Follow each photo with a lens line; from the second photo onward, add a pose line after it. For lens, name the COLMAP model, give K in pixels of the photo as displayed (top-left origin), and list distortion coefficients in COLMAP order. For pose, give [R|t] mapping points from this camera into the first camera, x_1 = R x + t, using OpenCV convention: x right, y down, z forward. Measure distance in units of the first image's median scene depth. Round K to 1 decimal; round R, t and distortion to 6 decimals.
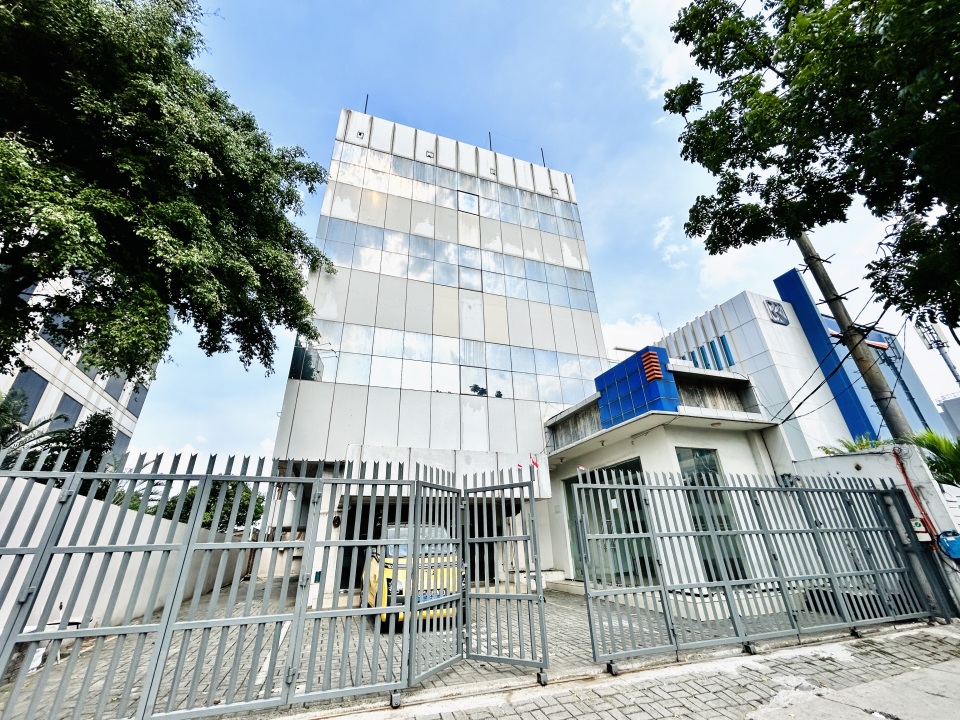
lens RADIAL K [[392.2, 0, 480.0], [0, 392.2, 360.0], [0, 0, 1]] dist [0.002153, -0.000536]
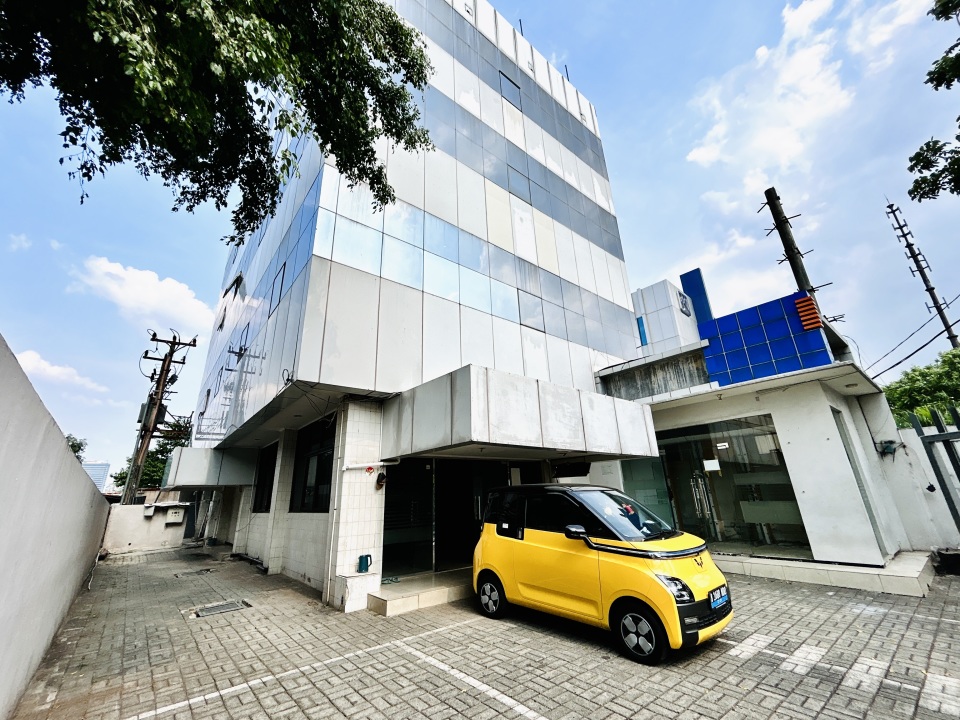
lens RADIAL K [[392.2, 0, 480.0], [0, 392.2, 360.0], [0, 0, 1]] dist [0.002153, -0.000536]
pose [[0.938998, 0.110989, 0.325521, -0.361359], [-0.140684, 0.987642, 0.069073, 0.110535], [-0.313831, -0.110655, 0.943009, 0.271864]]
